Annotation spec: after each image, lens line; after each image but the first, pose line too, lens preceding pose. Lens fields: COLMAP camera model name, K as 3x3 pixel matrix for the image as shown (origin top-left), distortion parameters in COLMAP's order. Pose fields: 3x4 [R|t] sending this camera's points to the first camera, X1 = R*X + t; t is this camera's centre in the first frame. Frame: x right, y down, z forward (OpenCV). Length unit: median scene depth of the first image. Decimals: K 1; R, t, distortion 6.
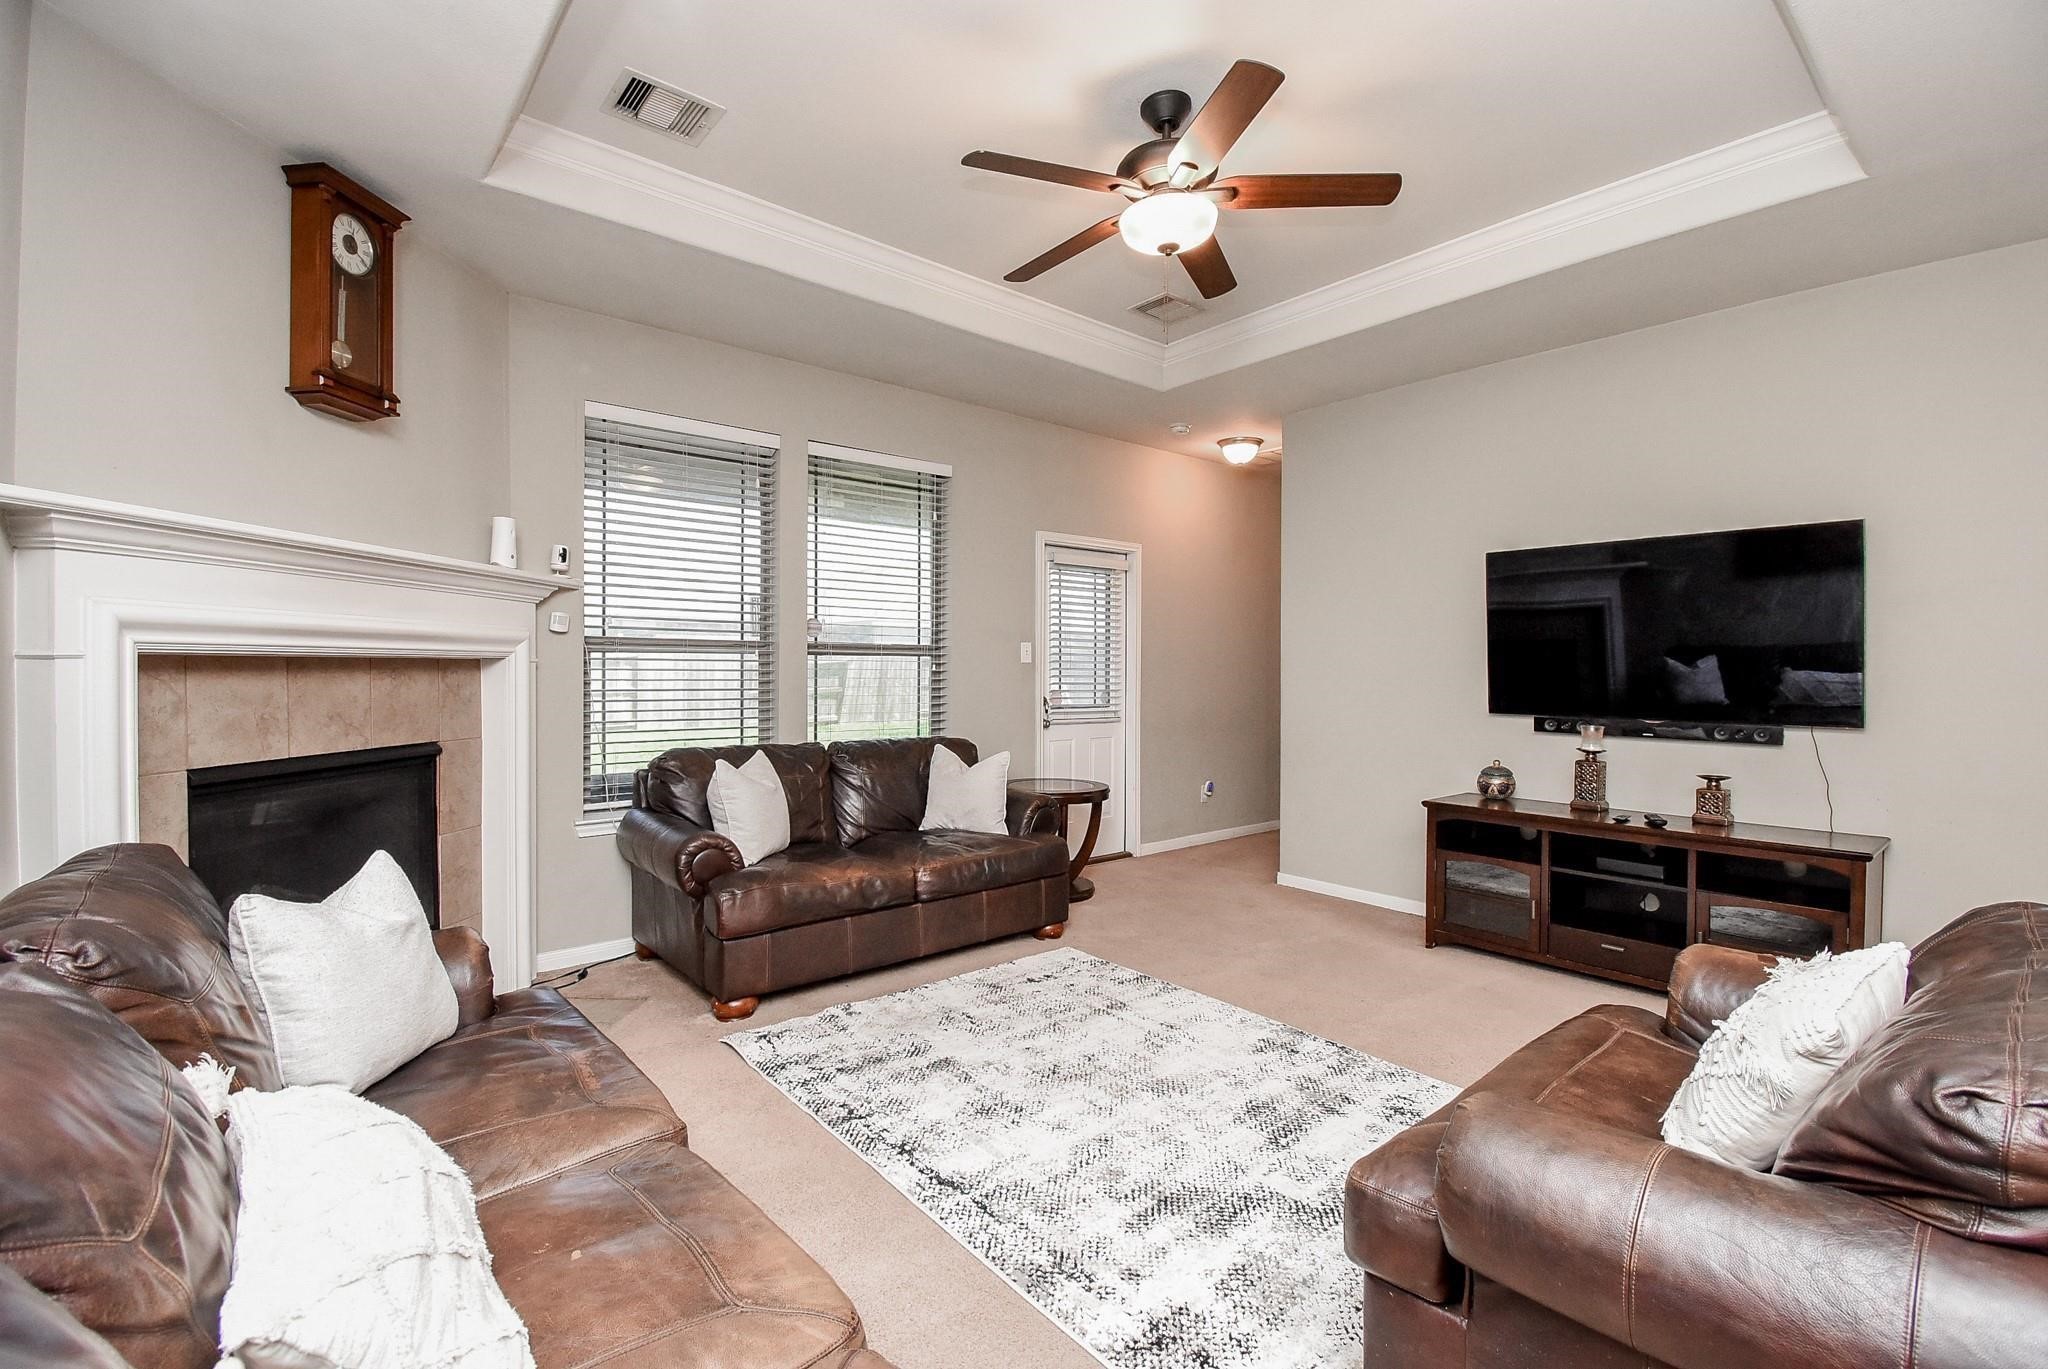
lens RADIAL K [[901.9, 0, 1018.8], [0, 901.9, 676.8], [0, 0, 1]] dist [0.008251, -0.020730]
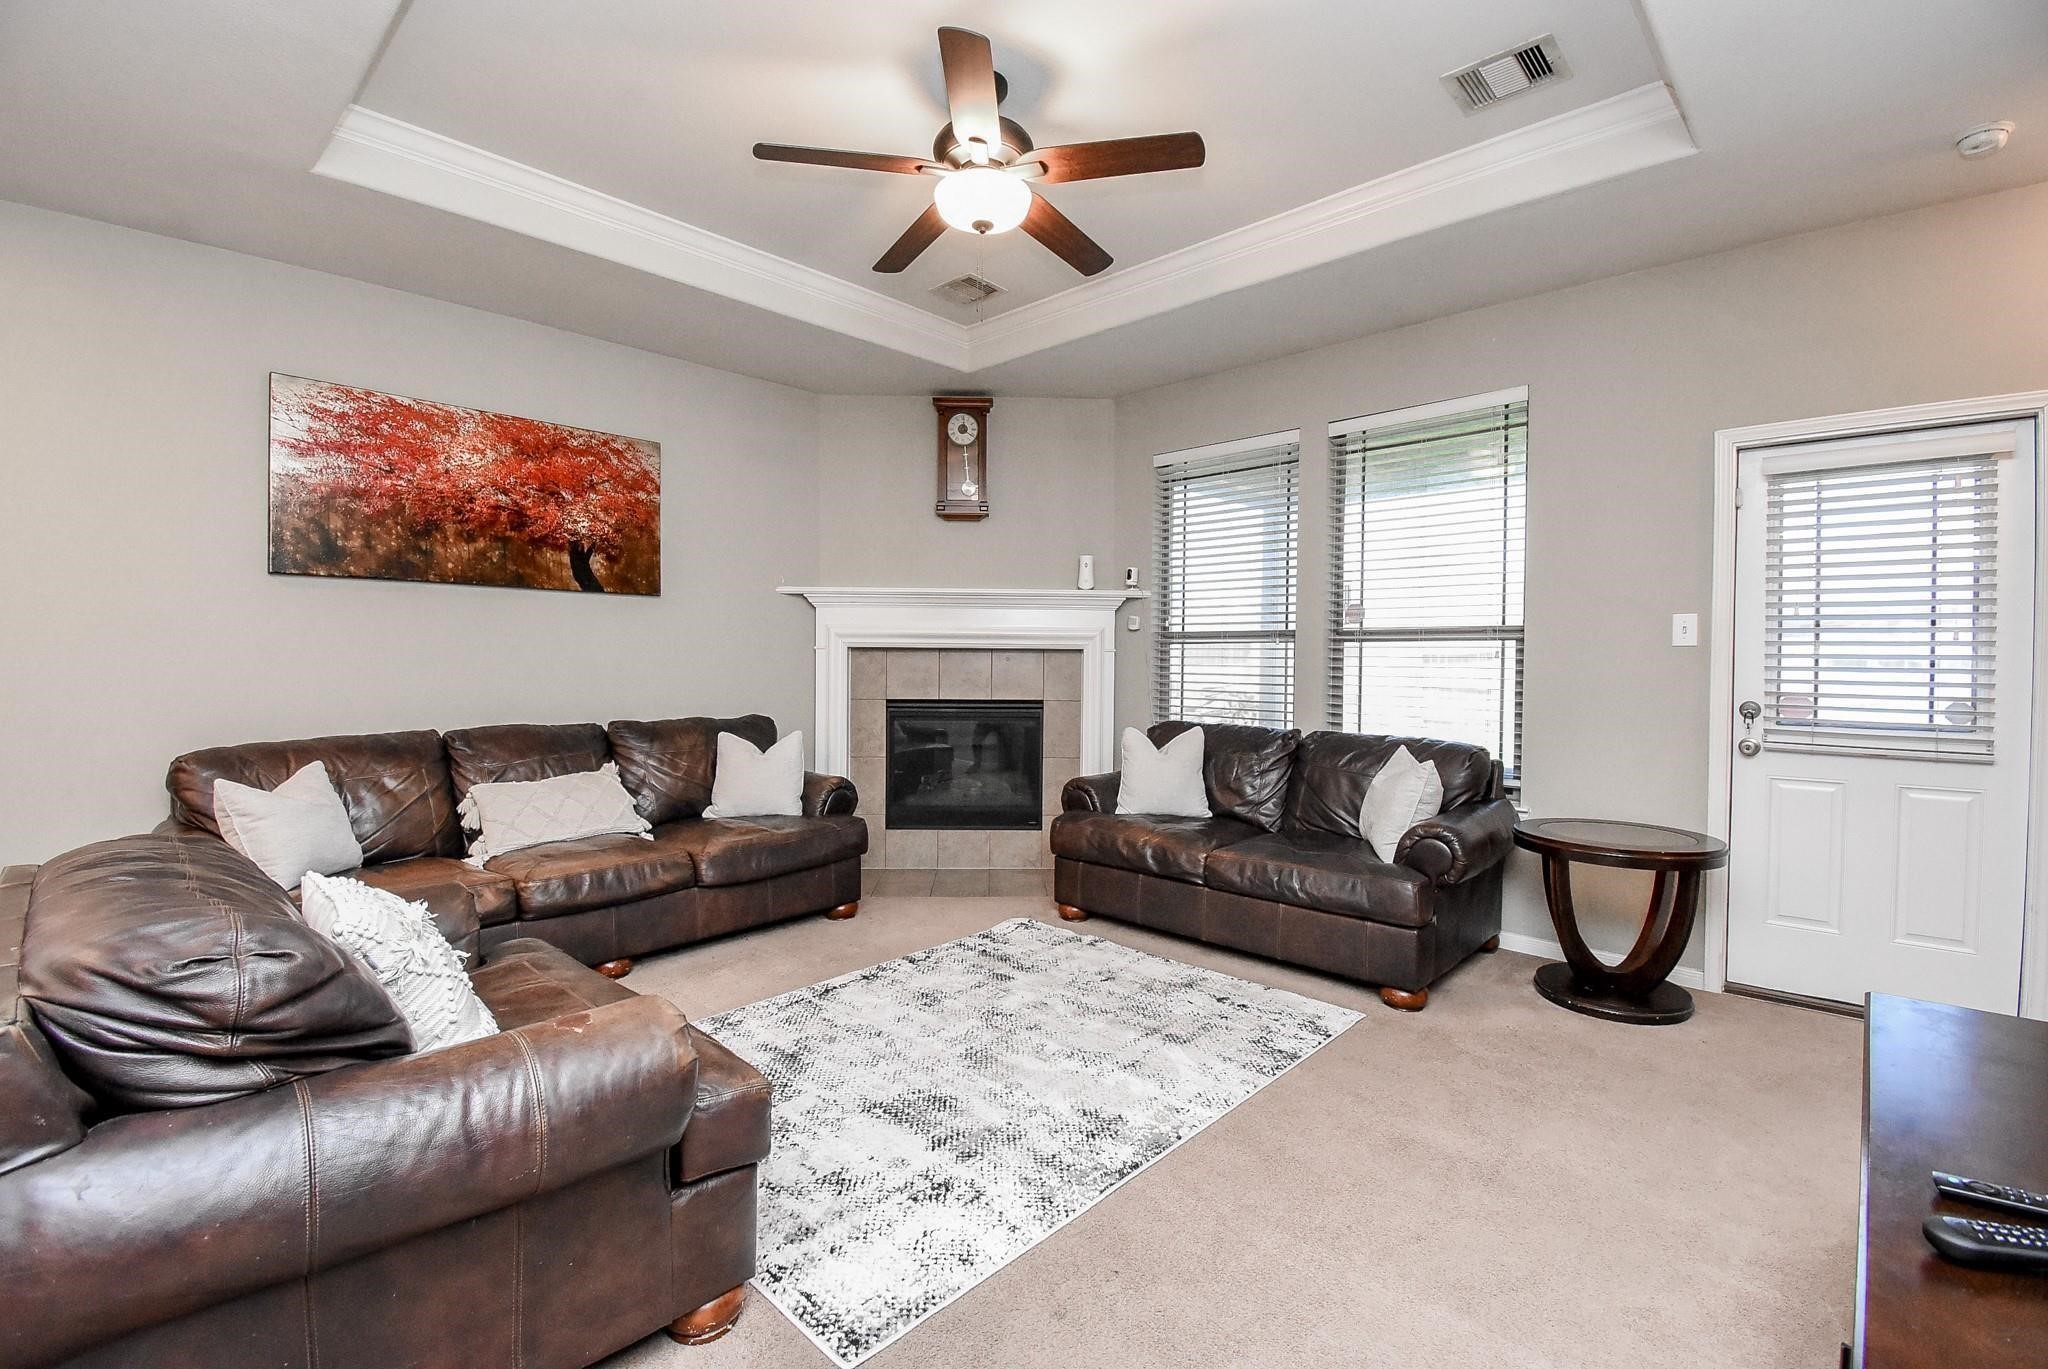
lens RADIAL K [[901.9, 0, 1022.2], [0, 901.9, 677.7], [0, 0, 1]] dist [0.008251, -0.020730]
pose [[0.113151, 0.012416, -0.993500, 1.065347], [-0.018570, 0.999774, 0.010380, 0.015809], [0.993404, 0.017275, 0.113356, 0.848325]]
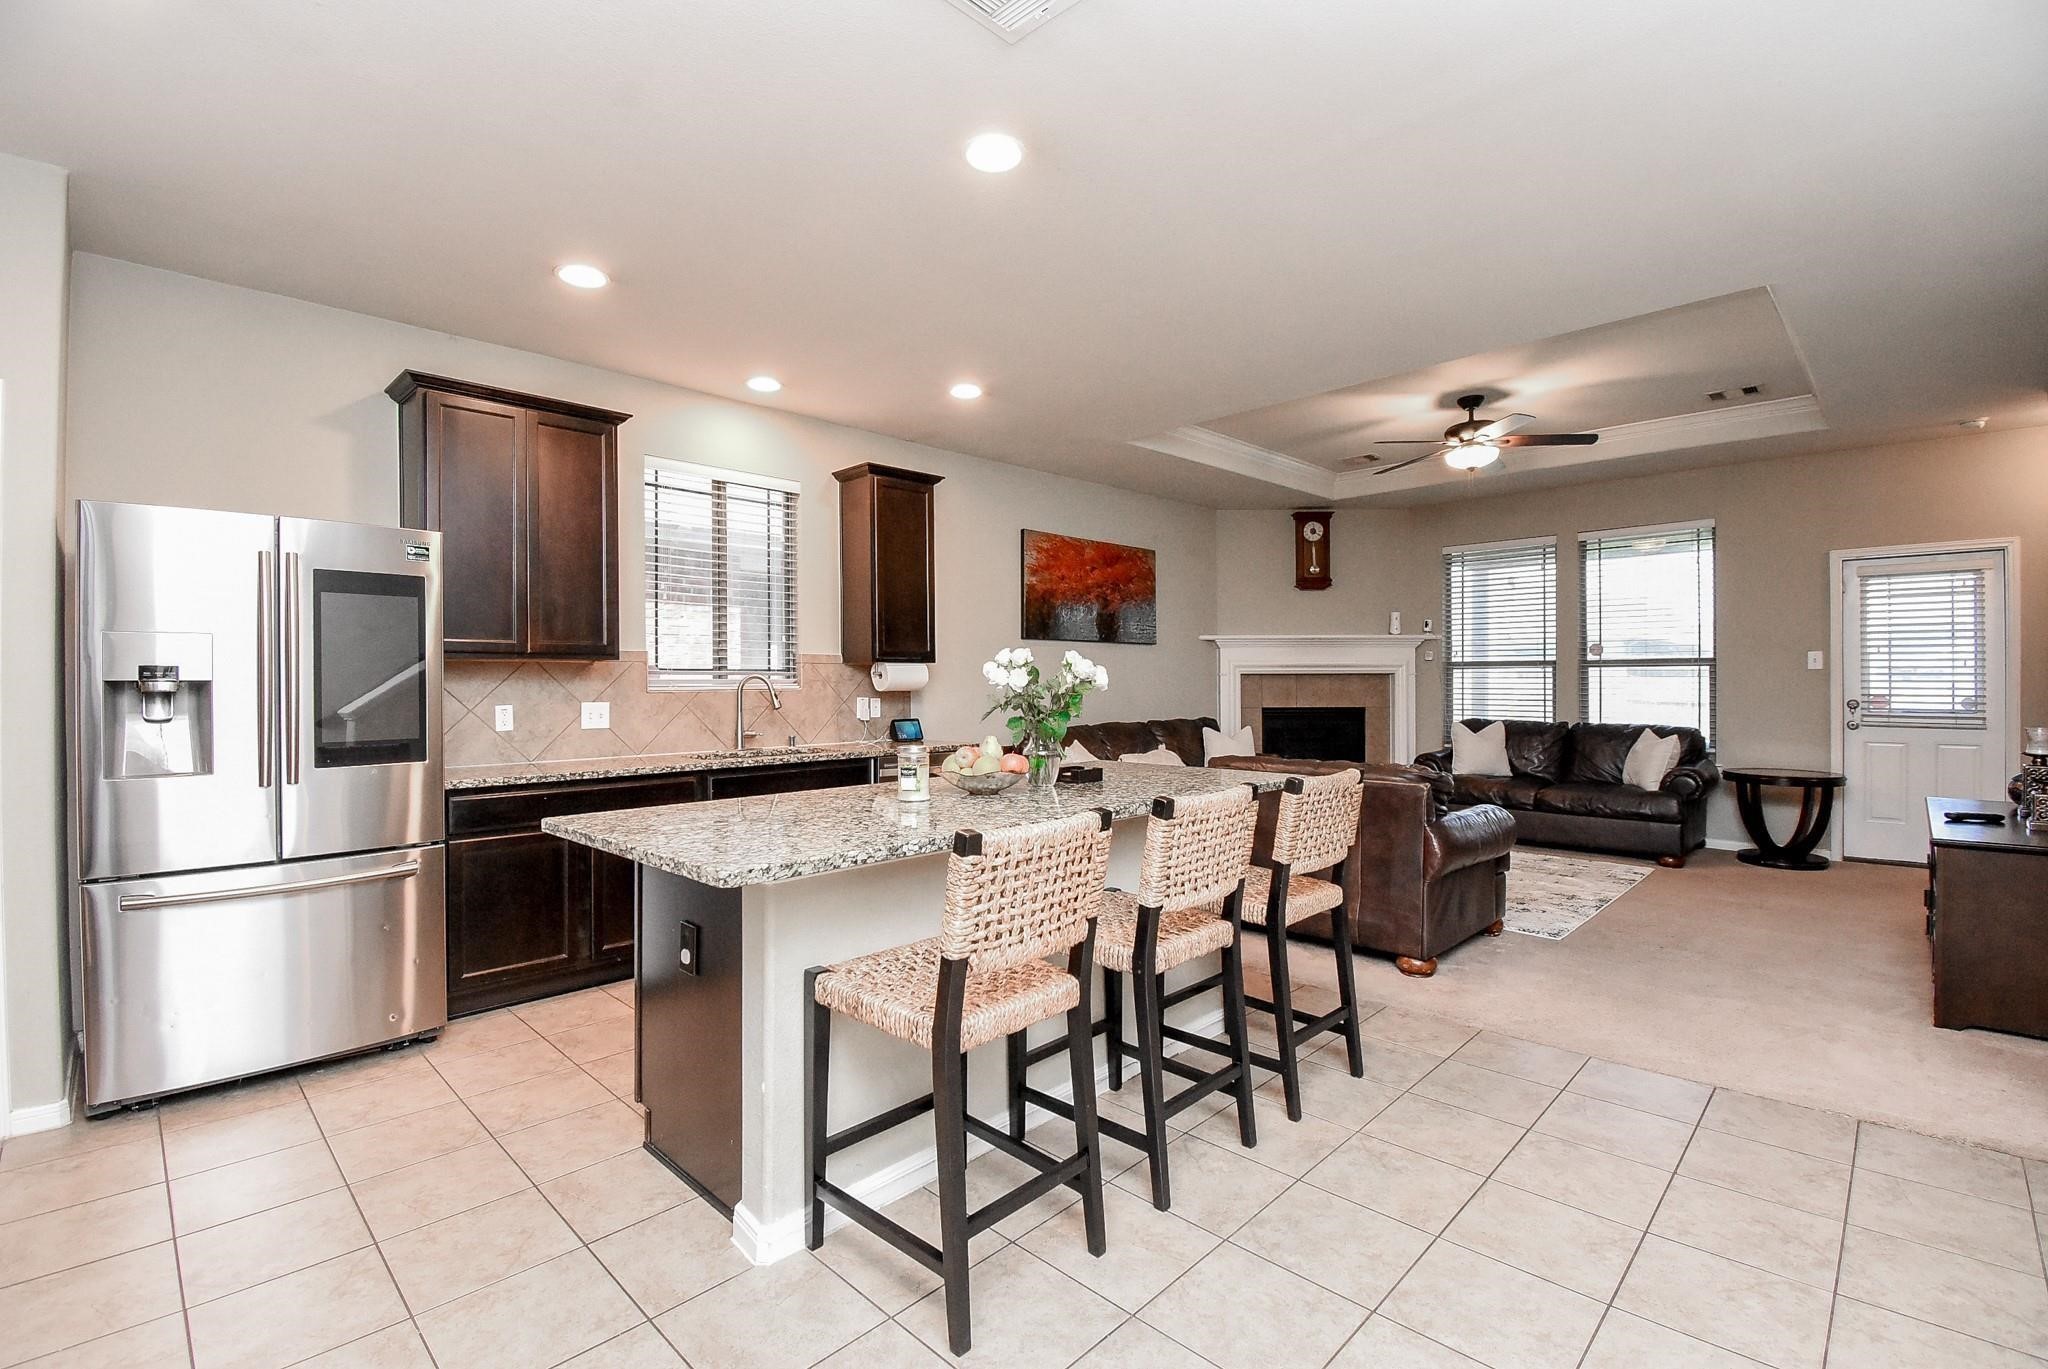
lens RADIAL K [[901.9, 0, 1024.4], [0, 901.9, 685.7], [0, 0, 1]] dist [0.008251, -0.020730]
pose [[0.083551, -0.002837, -0.996499, 1.905695], [-0.005896, 0.999977, -0.003341, 0.026687], [0.996486, 0.006155, 0.083532, -0.150731]]
